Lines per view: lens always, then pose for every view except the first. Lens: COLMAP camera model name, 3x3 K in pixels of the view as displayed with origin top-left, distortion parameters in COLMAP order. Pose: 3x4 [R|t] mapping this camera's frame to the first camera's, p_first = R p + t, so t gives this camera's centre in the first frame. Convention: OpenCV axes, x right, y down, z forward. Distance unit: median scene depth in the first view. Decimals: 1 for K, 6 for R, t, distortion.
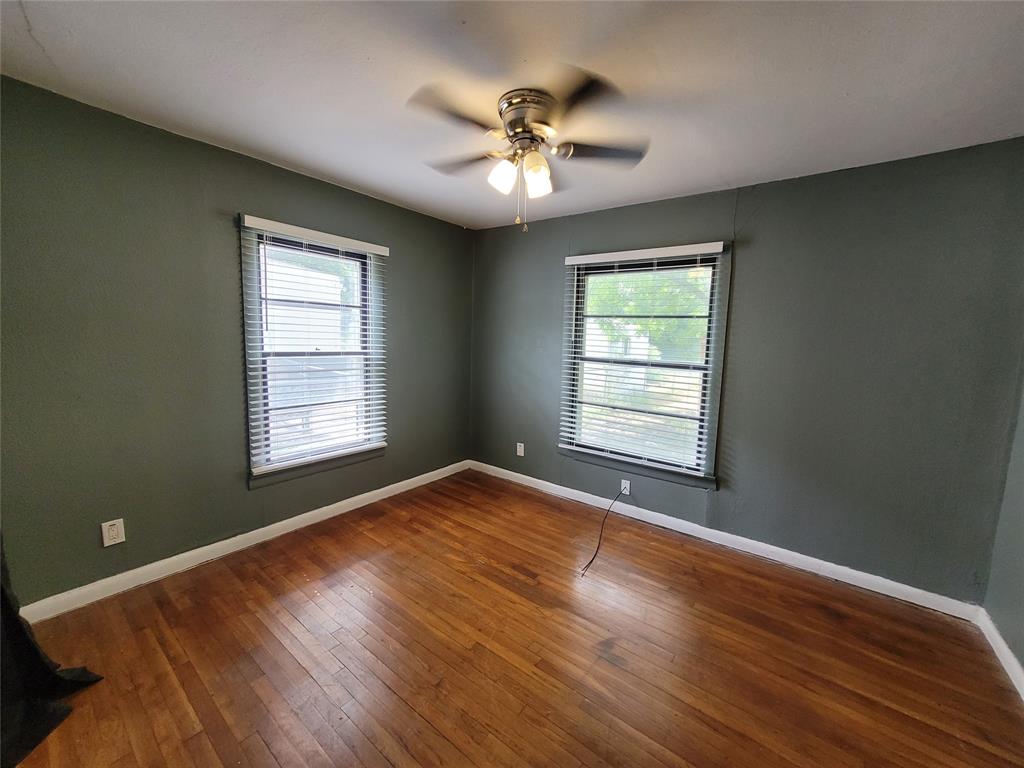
lens RADIAL K [[401.9, 0, 522.2], [0, 401.9, 377.9], [0, 0, 1]] dist [0.003846, -0.000177]
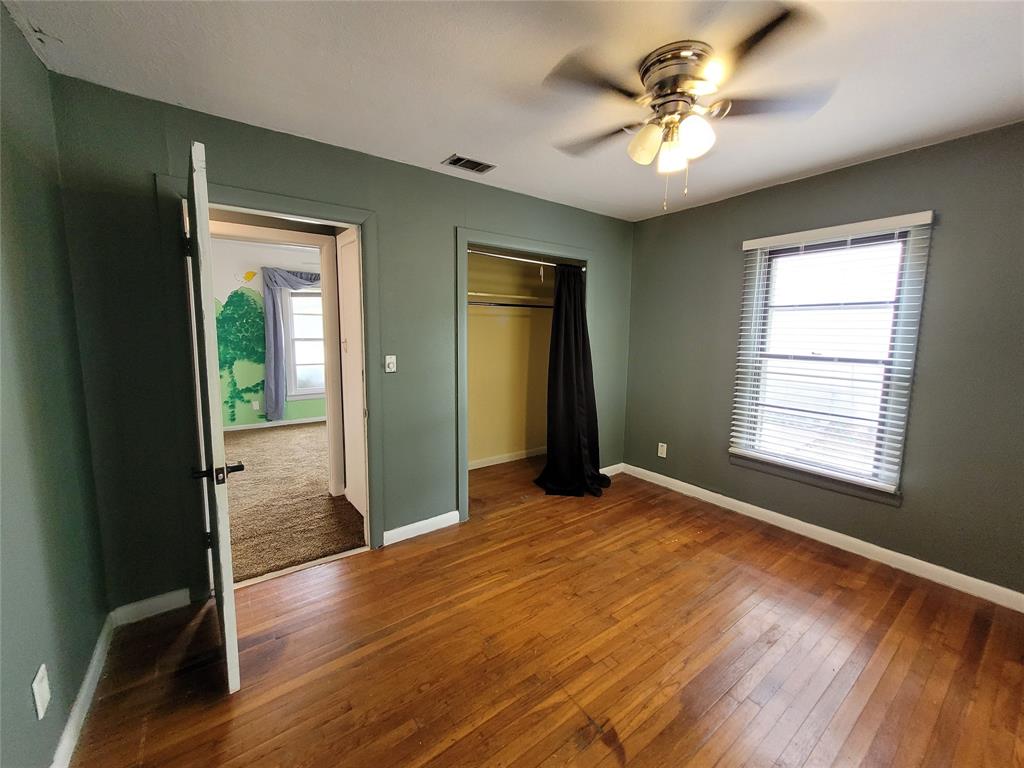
lens RADIAL K [[401.9, 0, 522.2], [0, 401.9, 377.9], [0, 0, 1]] dist [0.003846, -0.000177]
pose [[-0.282572, 0.073978, -0.956389, 0.631070], [-0.121480, 0.986234, 0.112179, -0.039752], [0.951523, 0.147881, -0.269696, 0.650482]]
